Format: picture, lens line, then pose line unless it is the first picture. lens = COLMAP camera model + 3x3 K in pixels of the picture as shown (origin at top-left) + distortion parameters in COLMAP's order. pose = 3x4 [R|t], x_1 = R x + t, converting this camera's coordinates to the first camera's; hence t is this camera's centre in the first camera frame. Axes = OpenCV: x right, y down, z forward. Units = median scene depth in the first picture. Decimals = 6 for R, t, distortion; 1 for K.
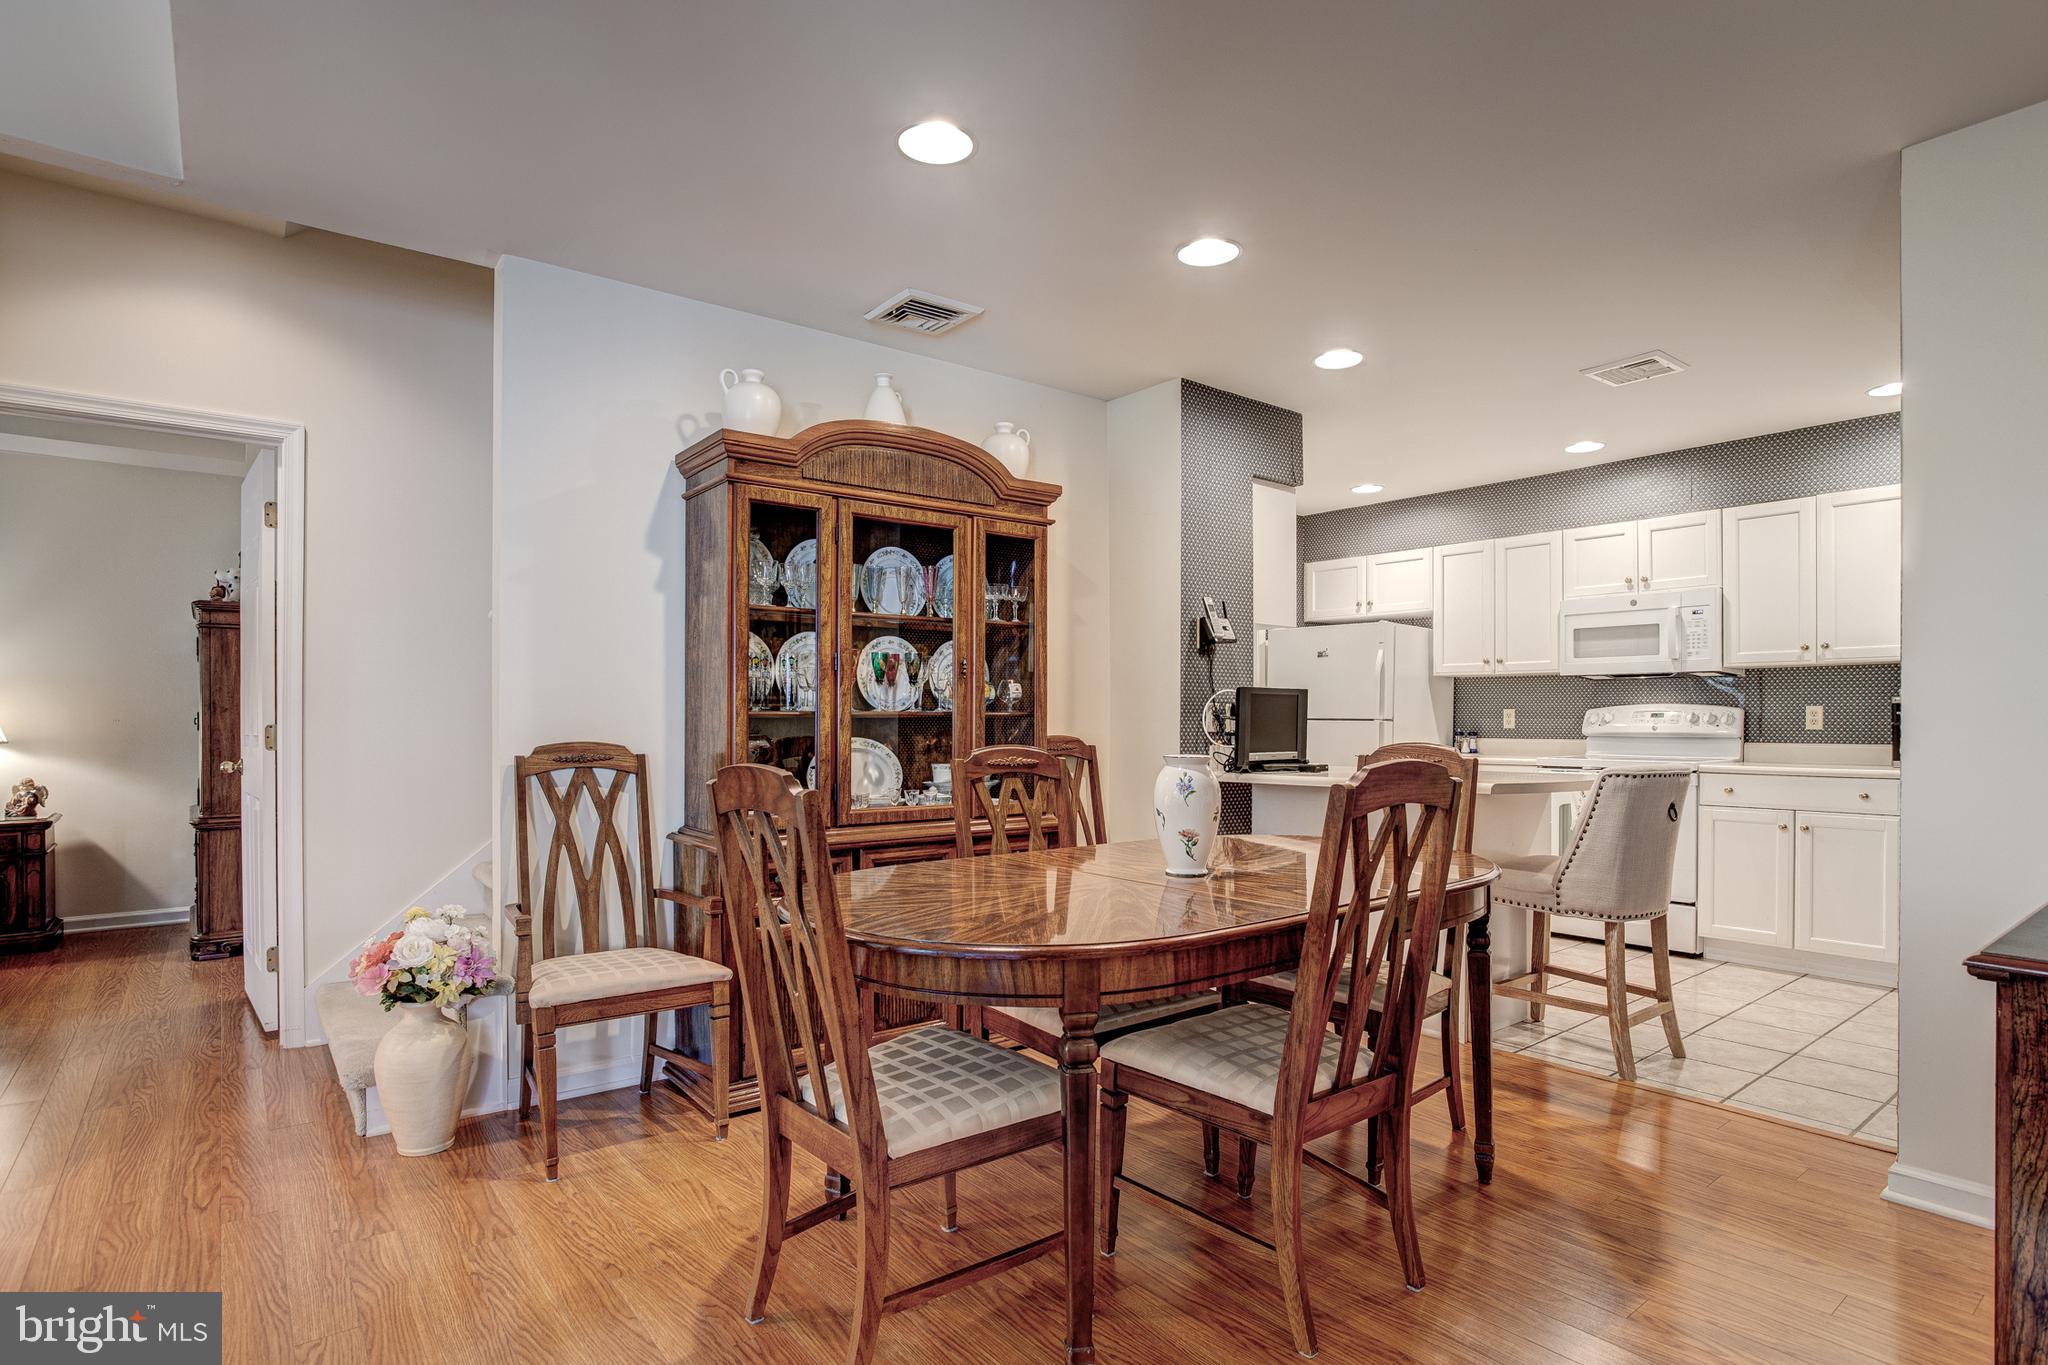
lens RADIAL K [[1048.5, 0, 1046.5], [0, 1048.5, 722.5], [0, 0, 1]] dist [-0.053280, 0.024472]
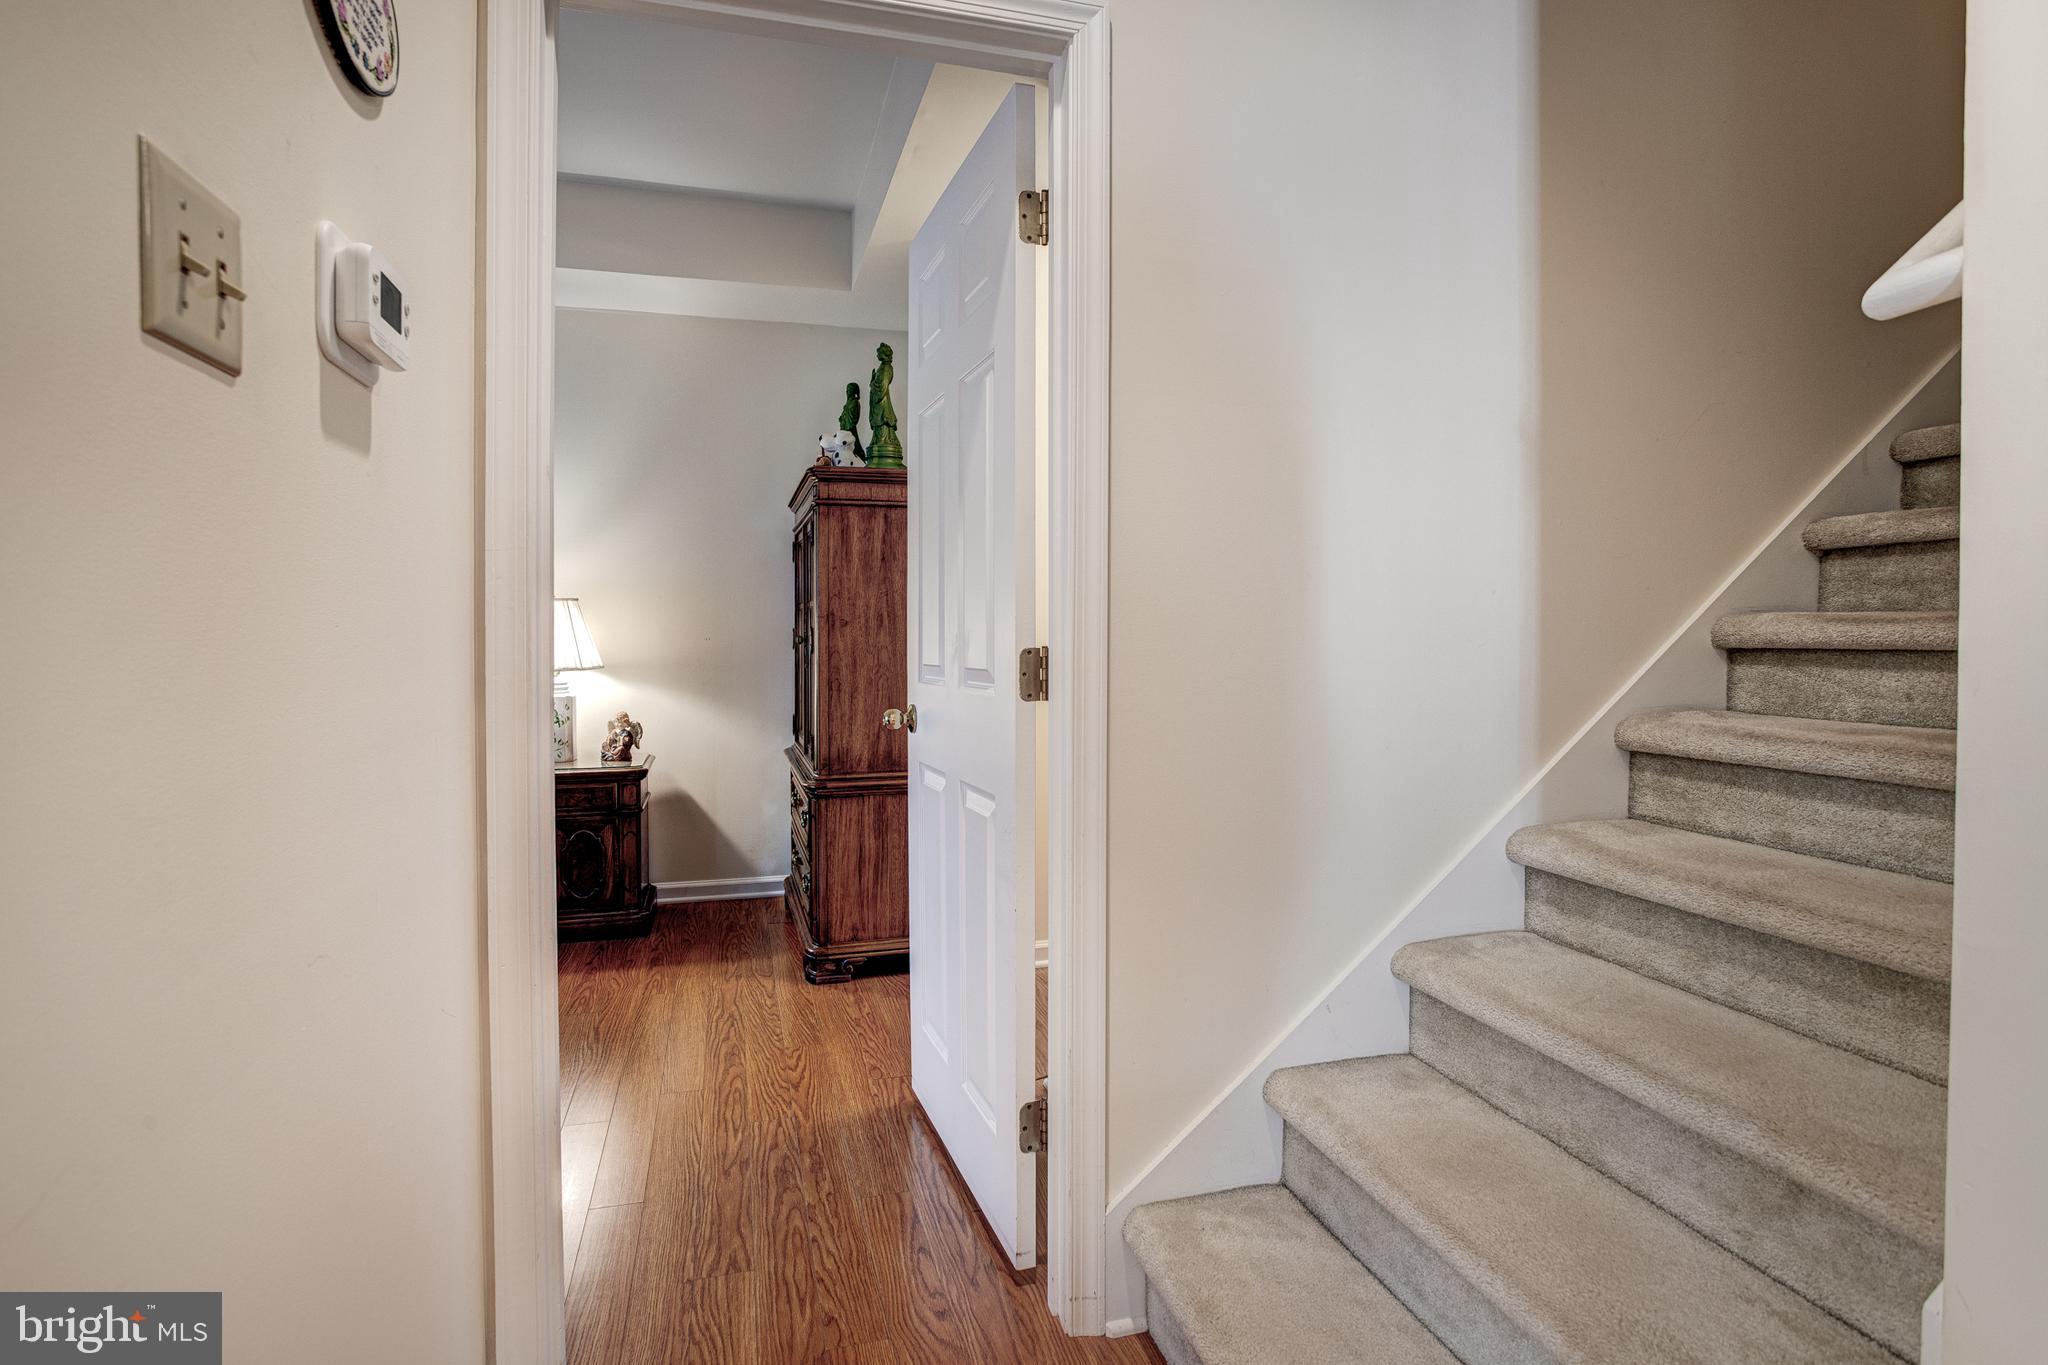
lens RADIAL K [[1025.1, 0, 1020.1], [0, 1025.1, 638.5], [0, 0, 1]] dist [-0.056097, 0.032901]
pose [[0.920827, 0.000590, -0.389971, -0.424110], [-0.000877, 0.999999, -0.000558, -0.001921], [0.389970, 0.000856, 0.920827, 0.408247]]
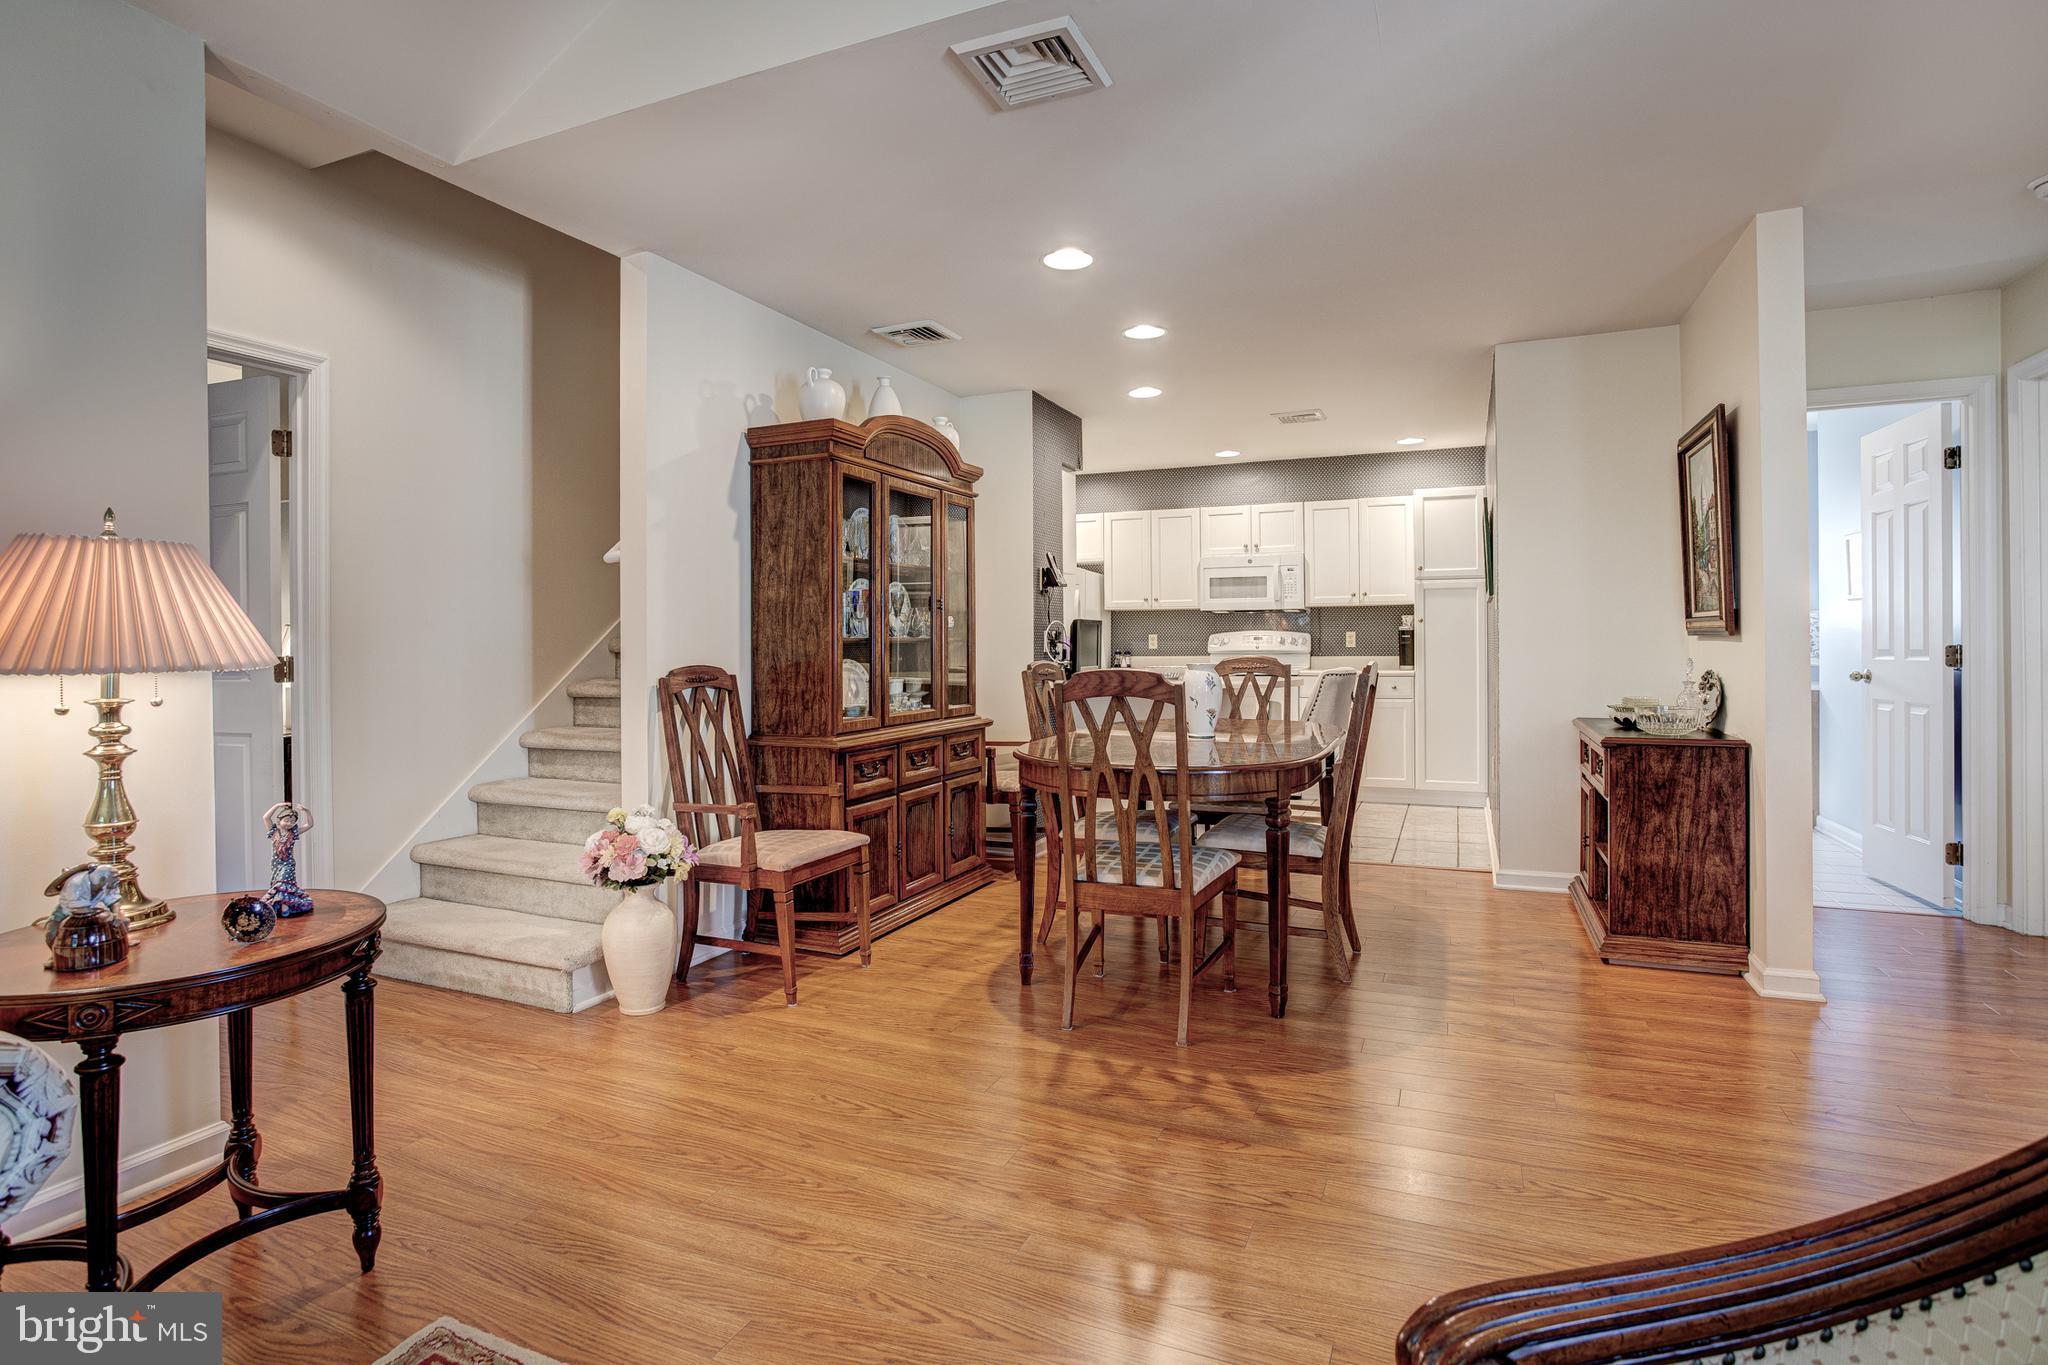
lens RADIAL K [[1025.1, 0, 1020.1], [0, 1025.1, 638.5], [0, 0, 1]] dist [-0.056097, 0.032901]
pose [[0.883444, -0.005926, 0.468499, -0.430722], [0.010667, 0.999915, -0.007468, 0.000238], [-0.468415, 0.011595, 0.883432, -0.133778]]
